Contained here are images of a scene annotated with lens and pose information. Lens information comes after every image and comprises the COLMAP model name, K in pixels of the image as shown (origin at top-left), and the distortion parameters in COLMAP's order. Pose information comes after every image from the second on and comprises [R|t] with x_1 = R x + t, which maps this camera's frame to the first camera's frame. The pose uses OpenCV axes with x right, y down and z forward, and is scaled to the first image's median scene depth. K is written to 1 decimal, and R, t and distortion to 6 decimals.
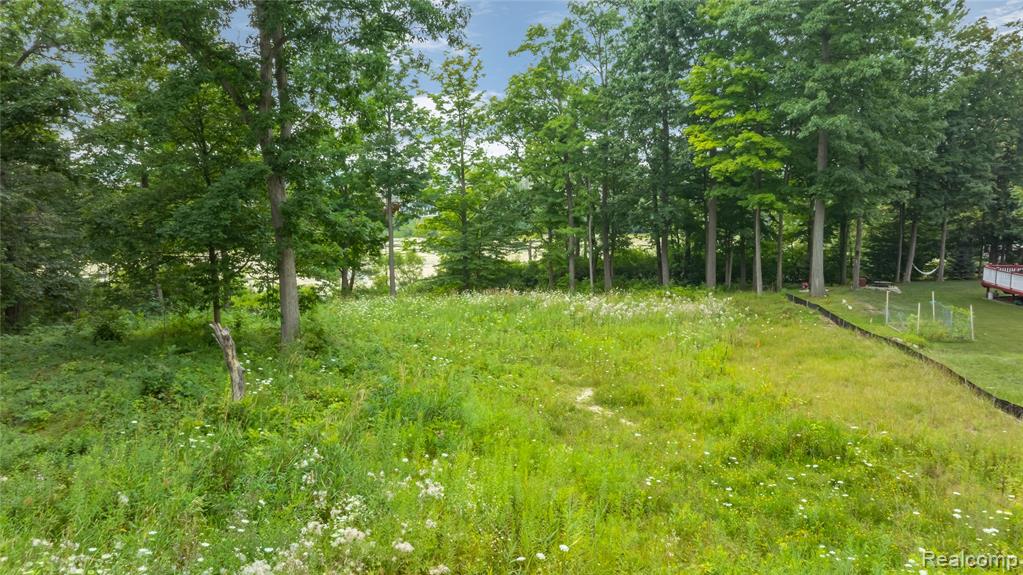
lens RADIAL K [[715.4, 0, 515.1], [0, 715.4, 285.2], [0, 0, 1]] dist [-0.037161, 0.026872]
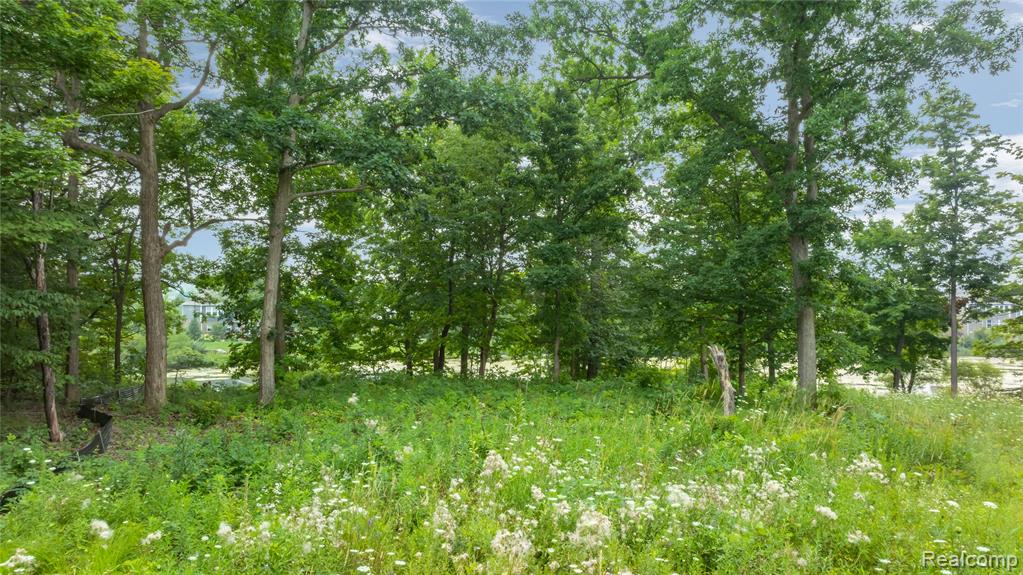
lens RADIAL K [[715.4, 0, 519.0], [0, 715.4, 301.2], [0, 0, 1]] dist [-0.037161, 0.026872]
pose [[0.731442, 0.003522, -0.681894, 0.028725], [-0.101901, 0.989323, -0.104197, 0.036263], [0.674247, 0.145700, 0.723991, 0.001364]]
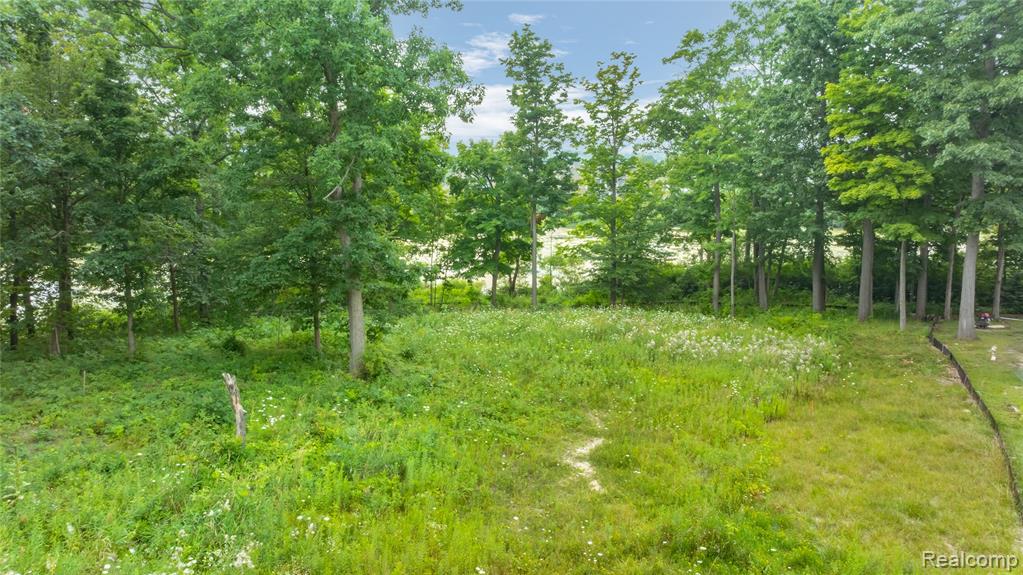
lens RADIAL K [[715.4, 0, 512.9], [0, 715.4, 288.5], [0, 0, 1]] dist [-0.037161, 0.026872]
pose [[0.949529, 0.054010, -0.308994, 0.124870], [-0.042527, 0.998136, 0.043783, -0.049143], [0.310783, -0.028433, 0.950056, -0.011340]]
